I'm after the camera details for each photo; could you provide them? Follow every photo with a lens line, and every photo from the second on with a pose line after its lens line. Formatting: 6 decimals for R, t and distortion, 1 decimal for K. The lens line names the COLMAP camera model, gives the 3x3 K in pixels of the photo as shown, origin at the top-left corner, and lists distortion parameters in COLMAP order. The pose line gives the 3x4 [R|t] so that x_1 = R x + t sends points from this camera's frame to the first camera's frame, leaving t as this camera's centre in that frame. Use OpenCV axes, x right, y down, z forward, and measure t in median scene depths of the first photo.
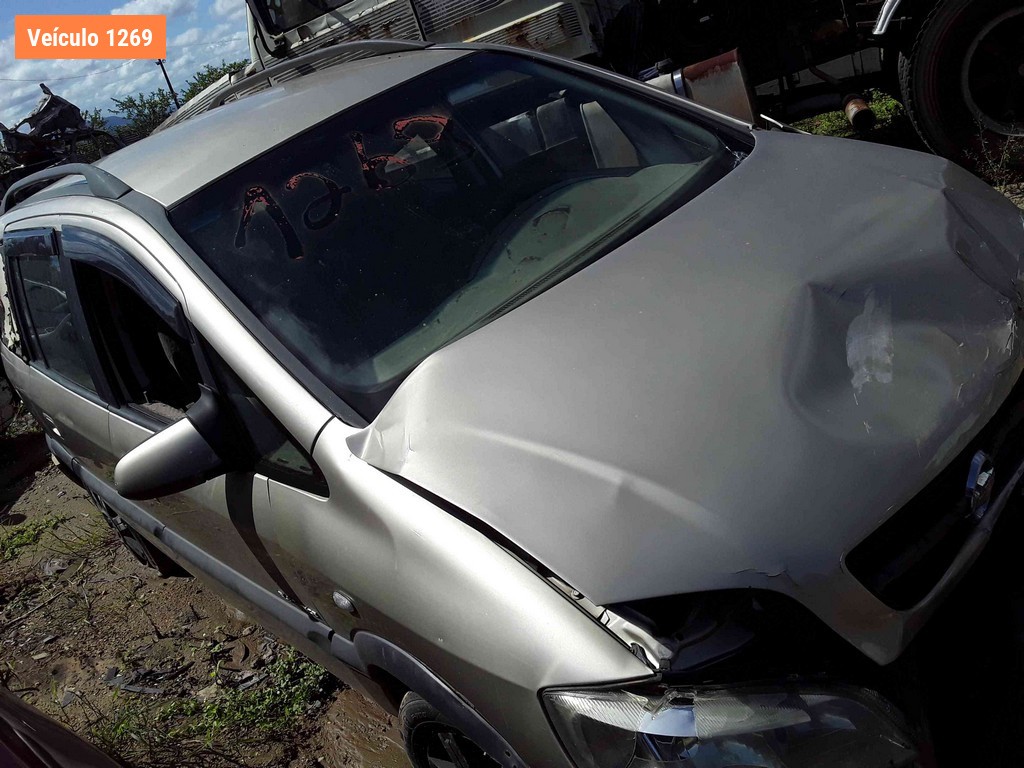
lens RADIAL K [[925.3, 0, 547.2], [0, 925.3, 383.6], [0, 0, 1]] dist [0.082111, -0.122741]
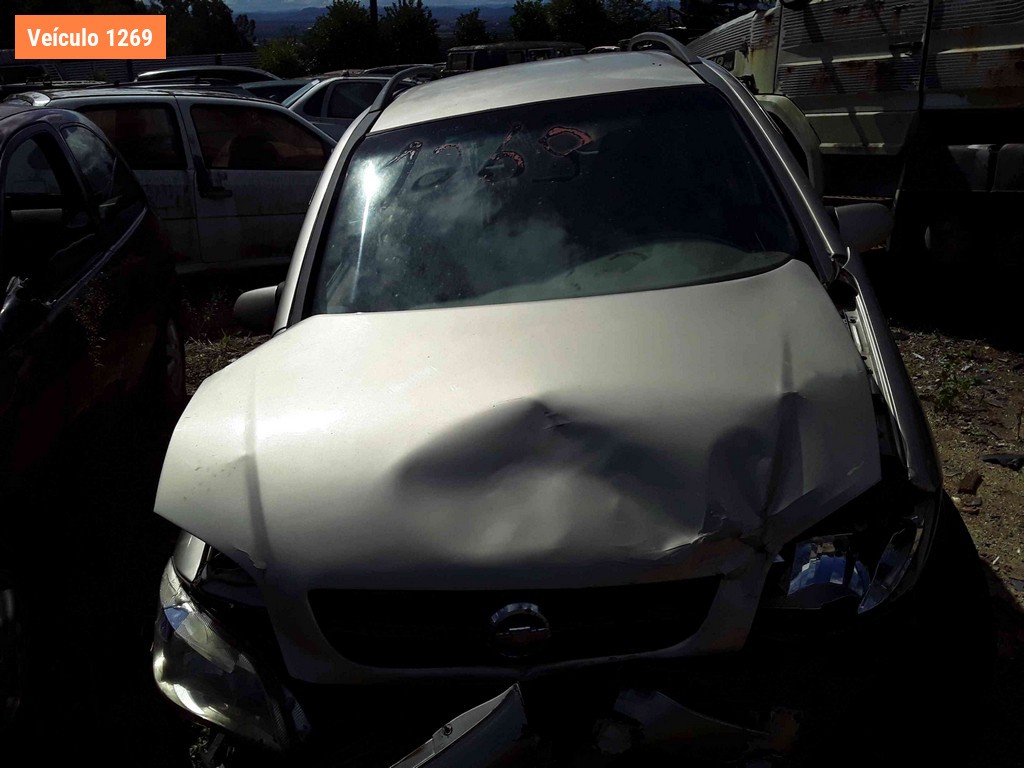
lens RADIAL K [[957.2, 0, 517.8], [0, 957.2, 382.8], [0, 0, 1]] dist [0.091472, -0.189893]
pose [[0.740381, 0.458410, -0.491626, 0.200934], [-0.419370, 0.886596, 0.195131, -0.083595], [0.525323, 0.061702, 0.848663, 0.003446]]
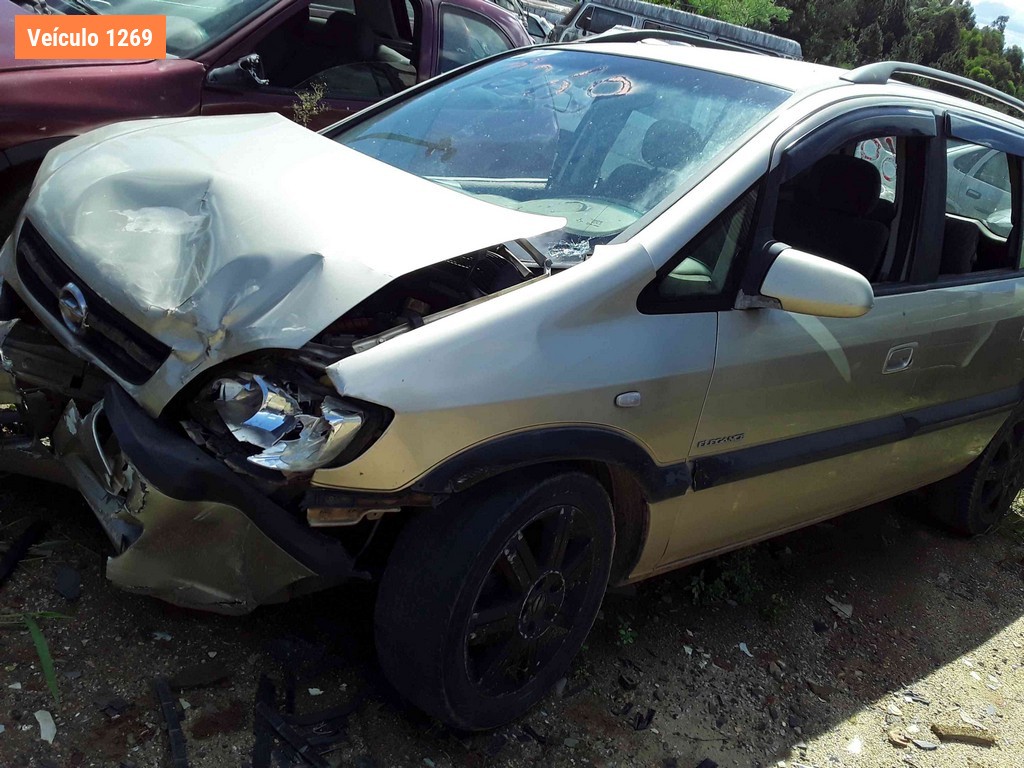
lens RADIAL K [[925.3, 0, 547.2], [0, 925.3, 383.6], [0, 0, 1]] dist [0.082111, -0.122741]
pose [[-0.064551, 0.633289, -0.771219, 0.365466], [-0.547326, 0.623750, 0.558006, -0.233144], [0.834427, 0.458127, 0.306352, 0.278037]]
